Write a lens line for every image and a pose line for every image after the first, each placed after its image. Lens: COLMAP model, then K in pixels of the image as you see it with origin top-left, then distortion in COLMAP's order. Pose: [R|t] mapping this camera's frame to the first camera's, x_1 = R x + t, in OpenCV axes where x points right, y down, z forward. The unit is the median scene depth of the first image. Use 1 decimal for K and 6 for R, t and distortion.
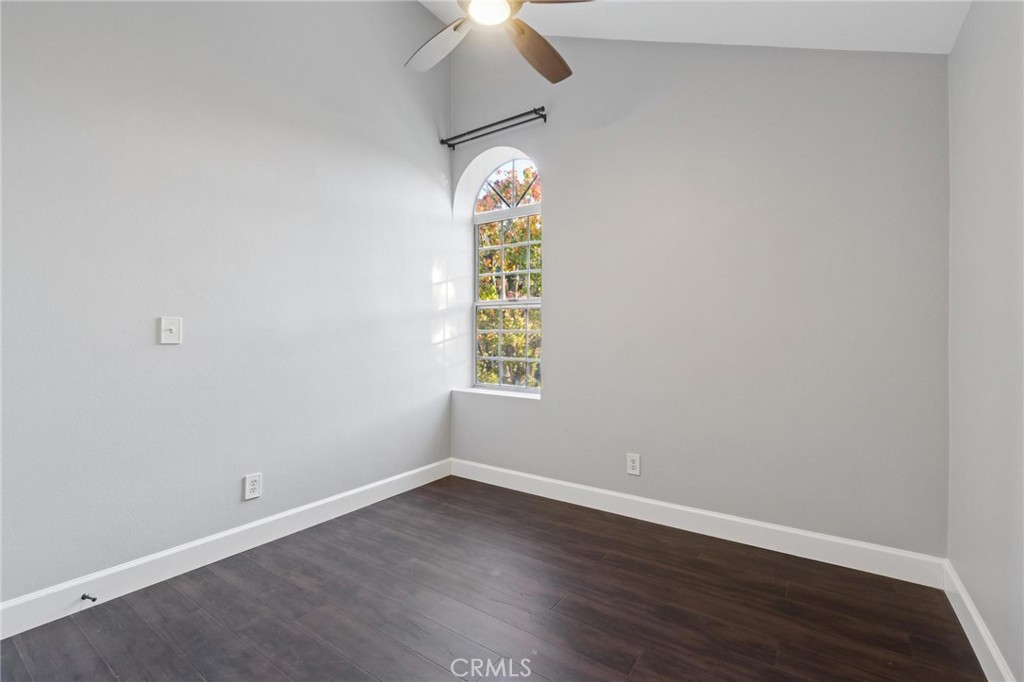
lens RADIAL K [[417.6, 0, 498.4], [0, 417.6, 337.4], [0, 0, 1]] dist [-0.013089, 0.004756]
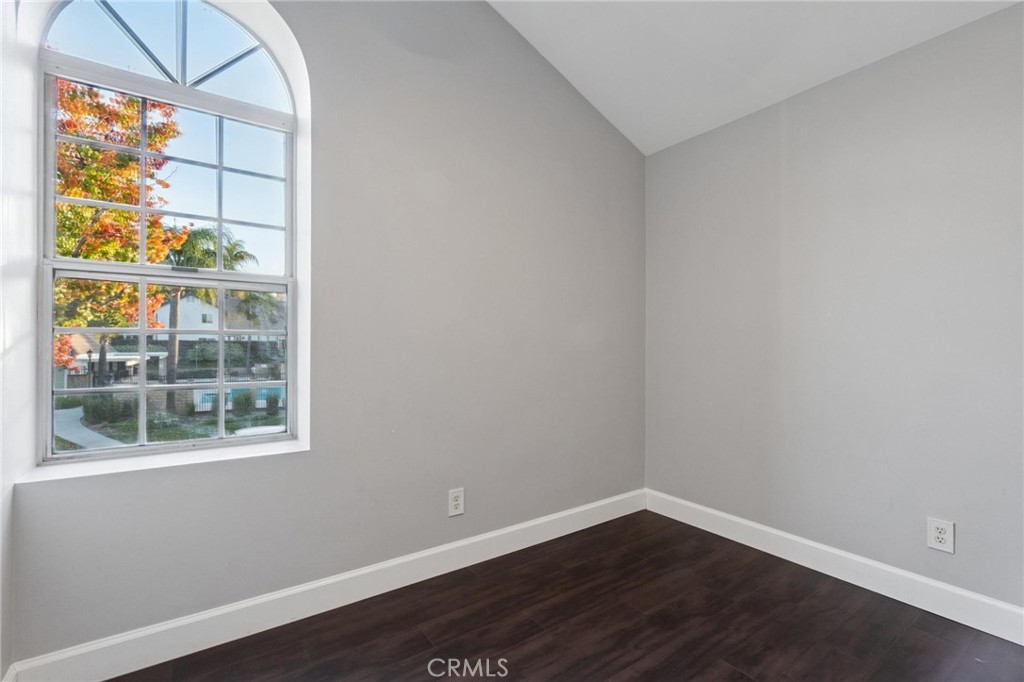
lens RADIAL K [[458.5, 0, 502.5], [0, 458.5, 339.2], [0, 0, 1]] dist [-0.004141, -0.000164]
pose [[0.357535, 0.007345, 0.933871, -0.620210], [0.003083, 0.999954, -0.009045, 0.000264], [-0.933894, 0.006113, 0.357496, 0.795966]]
